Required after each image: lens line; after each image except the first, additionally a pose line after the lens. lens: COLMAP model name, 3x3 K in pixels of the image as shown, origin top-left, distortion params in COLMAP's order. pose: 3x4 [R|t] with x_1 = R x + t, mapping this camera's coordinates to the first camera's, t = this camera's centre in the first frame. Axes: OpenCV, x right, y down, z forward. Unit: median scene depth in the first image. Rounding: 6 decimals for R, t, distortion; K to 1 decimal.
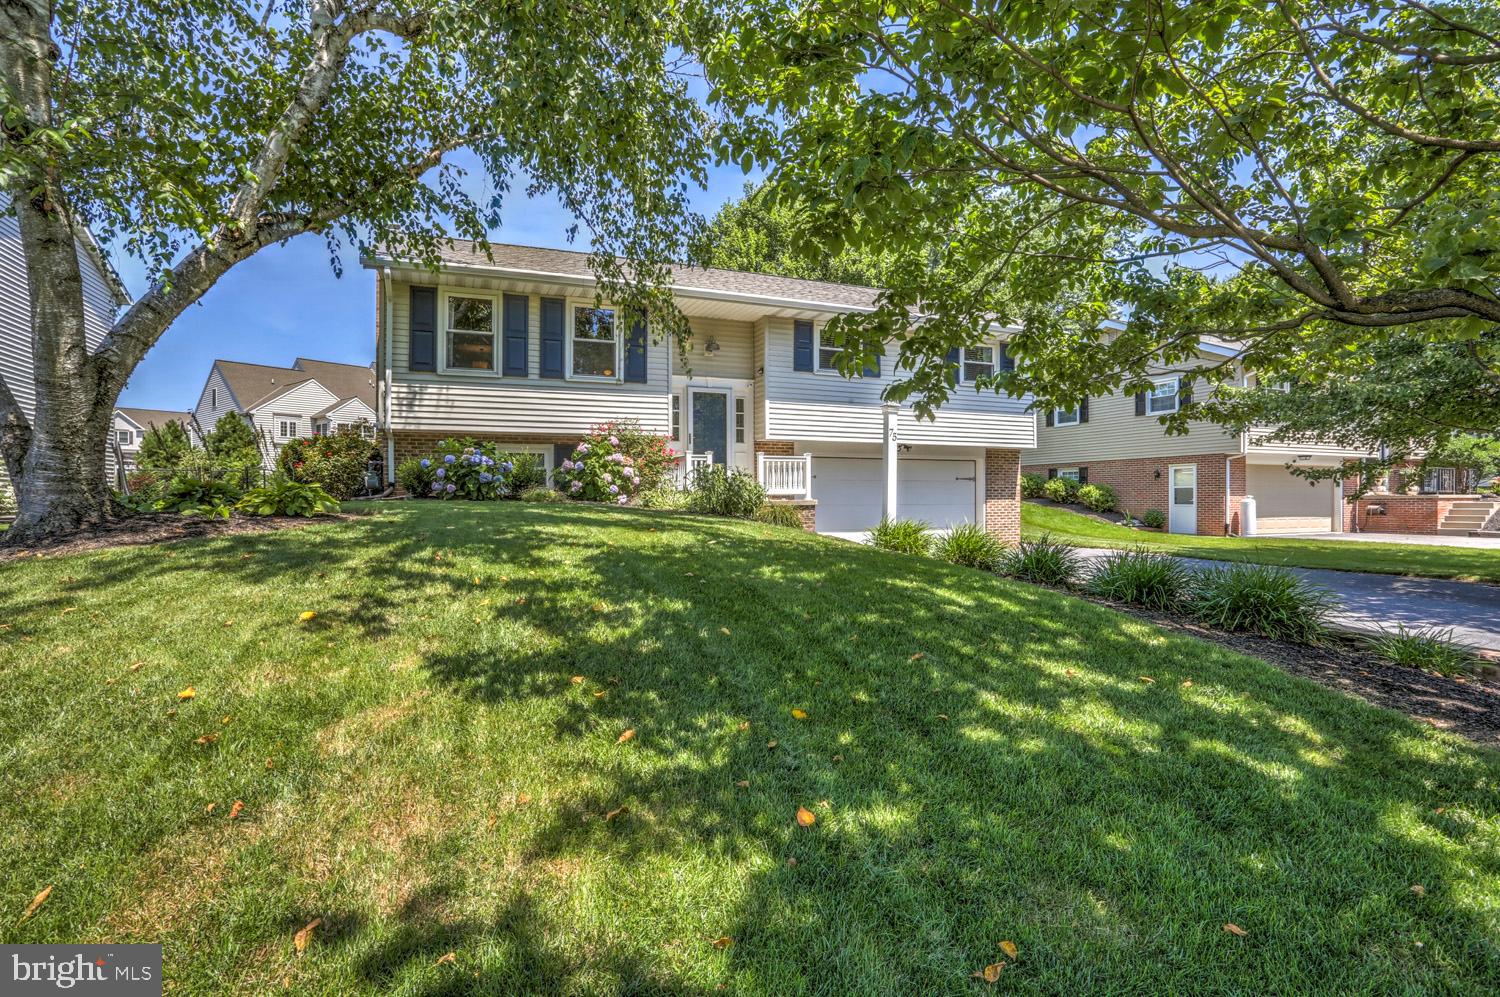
lens RADIAL K [[724.6, 0, 747.3], [0, 724.6, 498.5], [0, 0, 1]] dist [-0.070696, 0.030326]
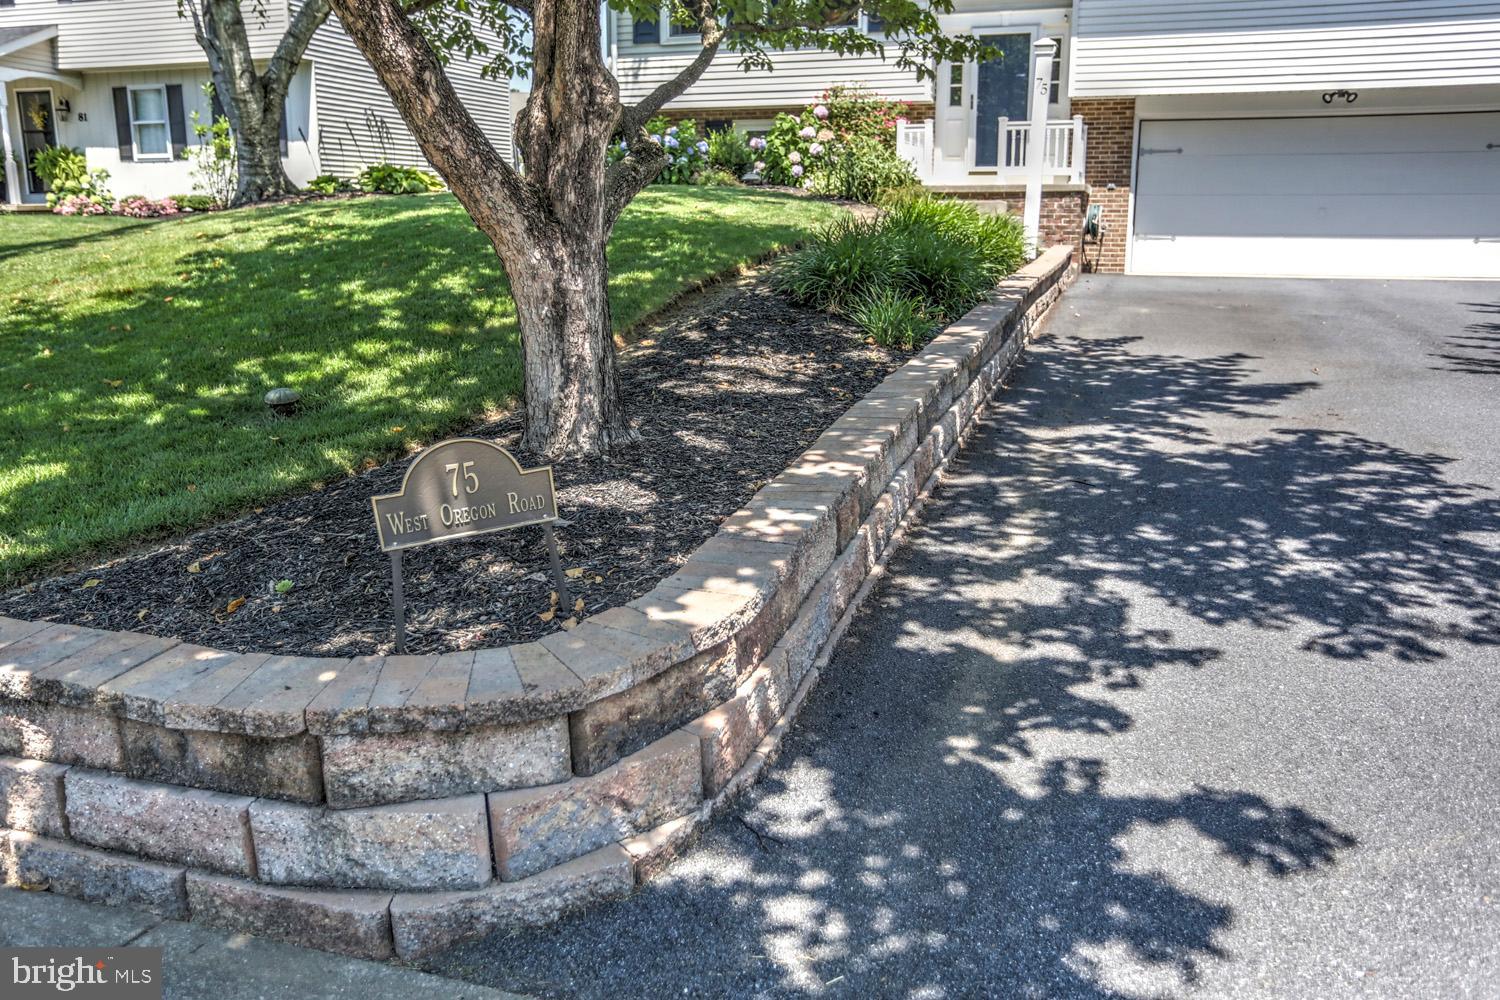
lens RADIAL K [[1158.4, 0, 727.6], [0, 1158.4, 461.0], [0, 0, 1]] dist [-0.050519, 0.068774]
pose [[0.749758, 0.144935, -0.645644, 0.624785], [-0.001885, 0.976182, 0.216946, 0.023855], [0.661709, -0.161440, 0.732174, -0.097653]]
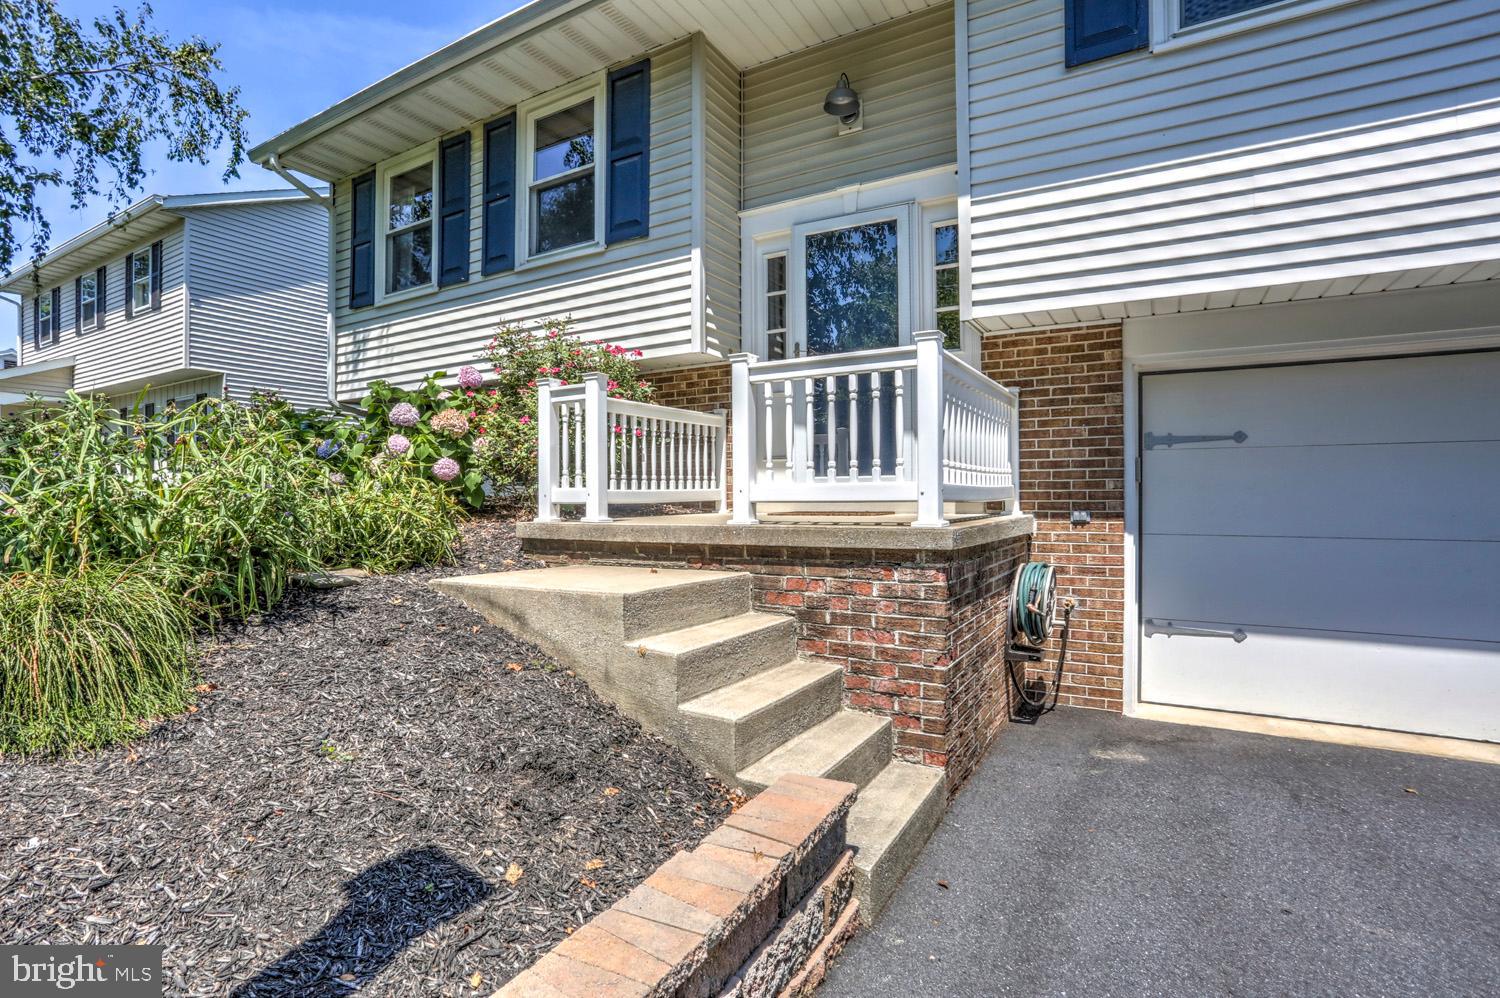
lens RADIAL K [[724.6, 0, 747.3], [0, 724.6, 499.0], [0, 0, 1]] dist [-0.070696, 0.030326]
pose [[0.602726, 0.005403, -0.797930, 0.247702], [0.000051, 0.999977, 0.006810, -0.009382], [0.797948, -0.004145, 0.602712, 0.848916]]
